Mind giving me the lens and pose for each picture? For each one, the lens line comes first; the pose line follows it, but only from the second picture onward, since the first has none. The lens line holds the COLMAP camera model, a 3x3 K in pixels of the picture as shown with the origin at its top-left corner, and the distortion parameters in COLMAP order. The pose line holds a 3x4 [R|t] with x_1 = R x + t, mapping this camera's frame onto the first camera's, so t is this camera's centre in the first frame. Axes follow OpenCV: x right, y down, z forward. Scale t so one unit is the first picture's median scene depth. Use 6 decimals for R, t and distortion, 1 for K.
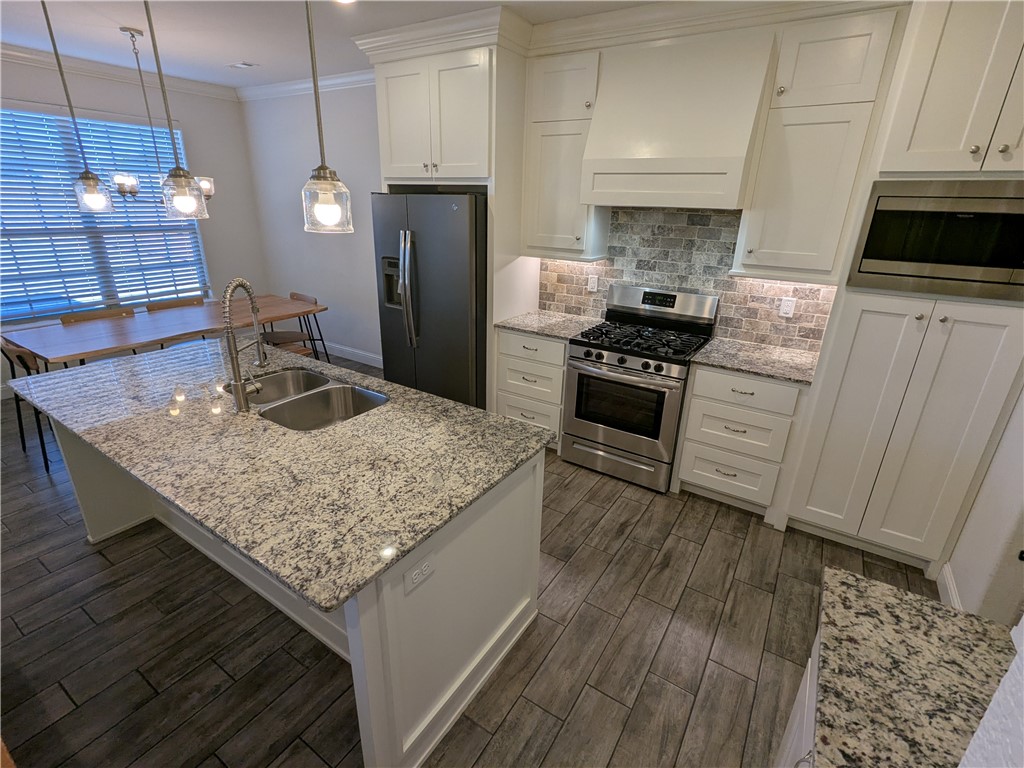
lens RADIAL K [[479.2, 0, 512.0], [0, 479.2, 384.0], [0, 0, 1]] dist [0.003928, -0.000908]
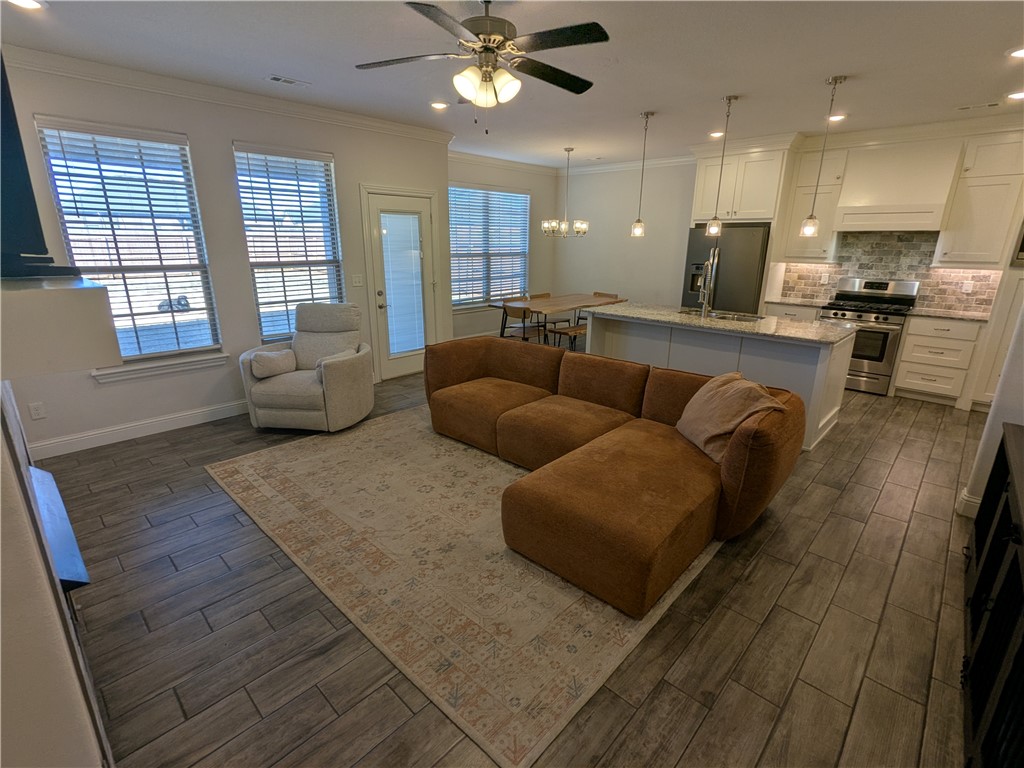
lens RADIAL K [[479.2, 0, 512.0], [0, 479.2, 384.0], [0, 0, 1]] dist [0.003928, -0.000908]
pose [[0.982053, 0.038230, -0.184692, -0.676210], [-0.052074, 0.996137, -0.070700, 0.381967], [0.181276, 0.079049, 0.980250, -0.924873]]
